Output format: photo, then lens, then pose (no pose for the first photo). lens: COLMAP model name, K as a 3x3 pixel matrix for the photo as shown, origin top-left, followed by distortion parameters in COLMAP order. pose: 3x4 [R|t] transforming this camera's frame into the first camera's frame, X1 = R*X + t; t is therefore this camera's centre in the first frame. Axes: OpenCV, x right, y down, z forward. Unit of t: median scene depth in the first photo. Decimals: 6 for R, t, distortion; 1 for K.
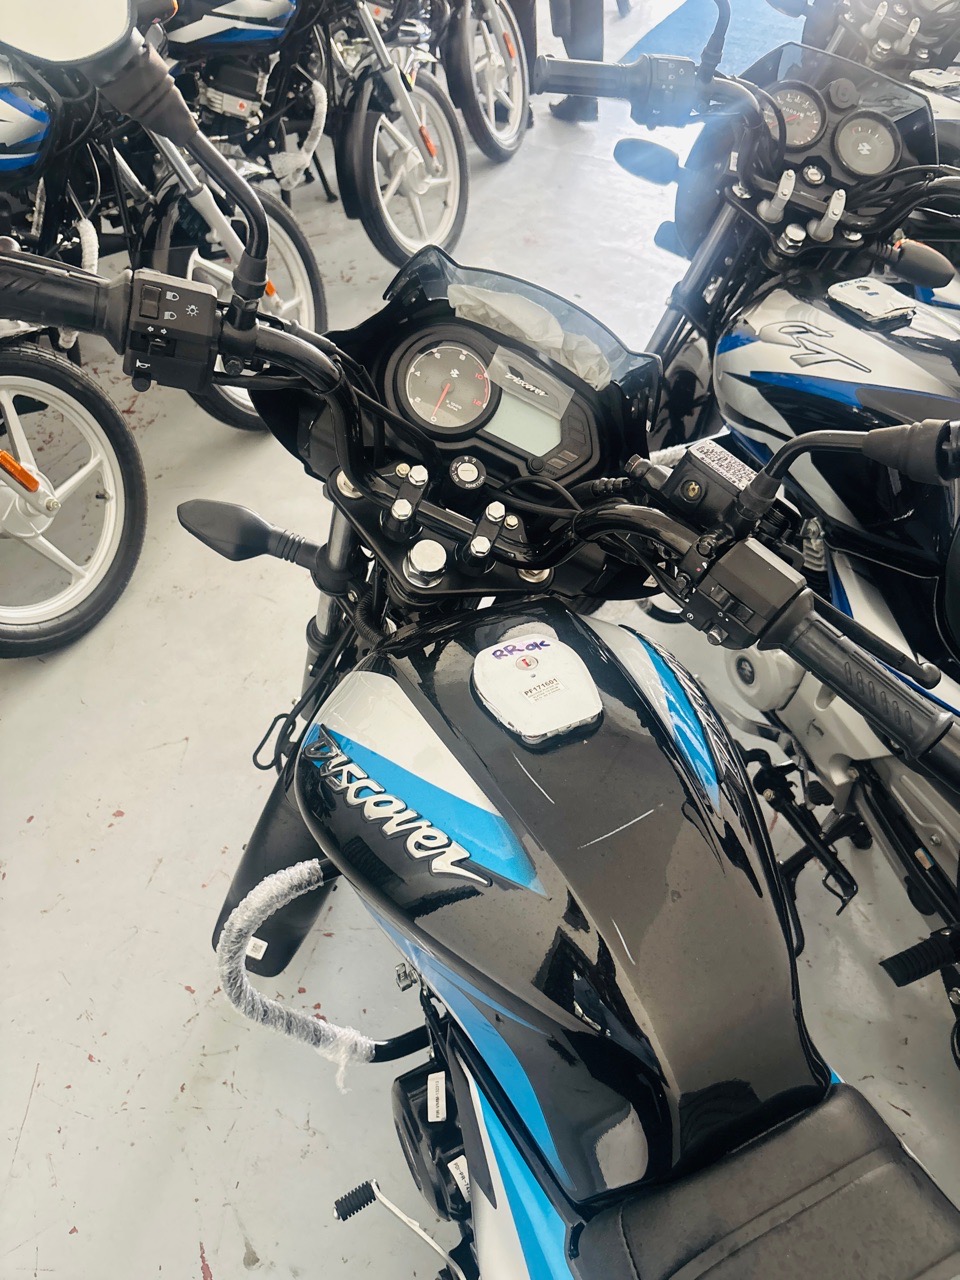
lens RADIAL K [[974.6, 0, 483.5], [0, 974.6, 636.0], [0, 0, 1]] dist [0.034517, -0.044746]
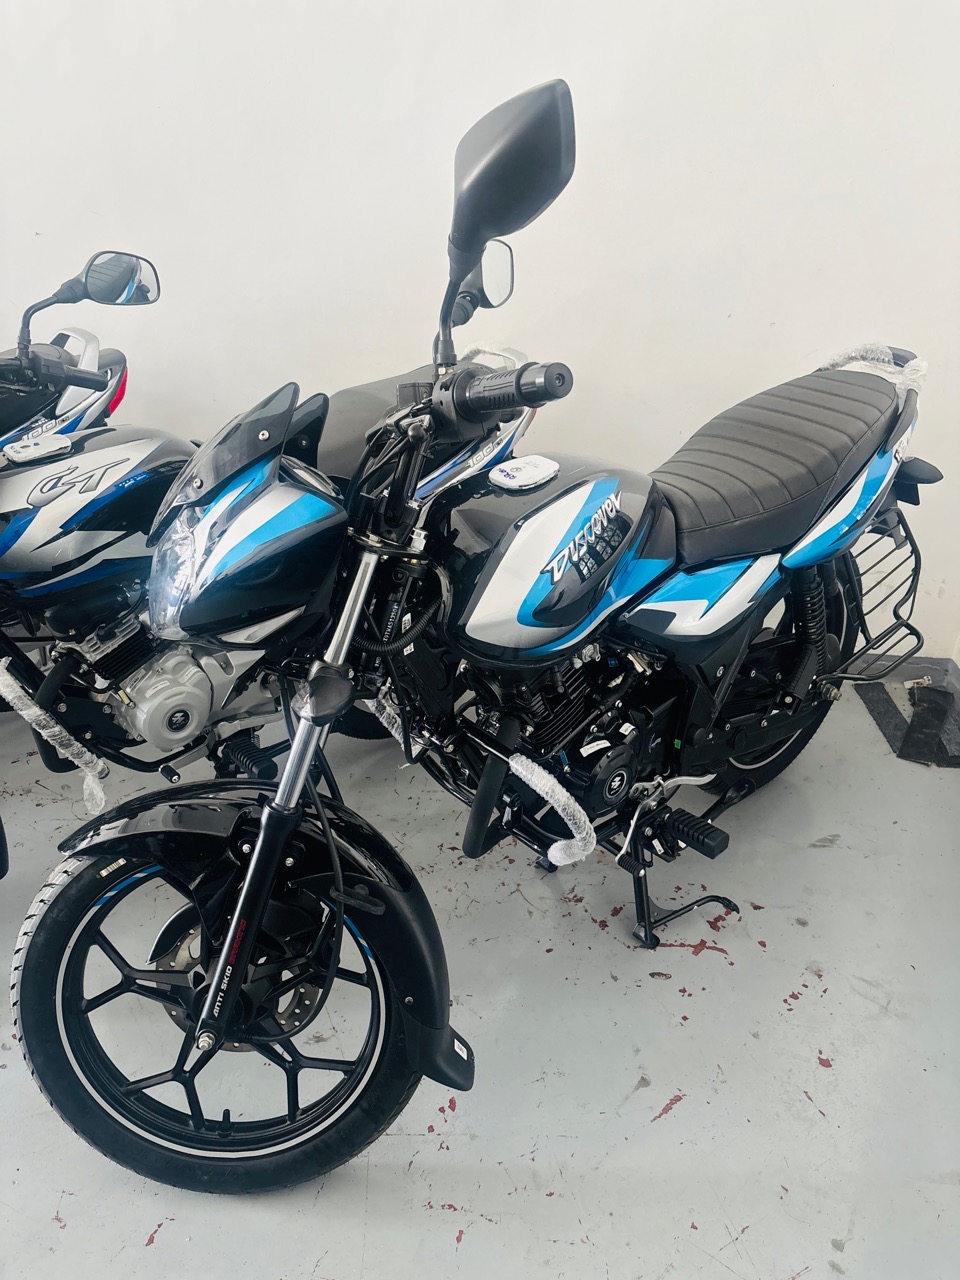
lens RADIAL K [[974.6, 0, 484.7], [0, 974.6, 642.2], [0, 0, 1]] dist [0.034517, -0.044746]
pose [[-0.288401, -0.479998, 0.828509, -1.003541], [0.665313, 0.521821, 0.533911, -0.511030], [-0.688610, 0.705198, 0.168855, 0.540007]]
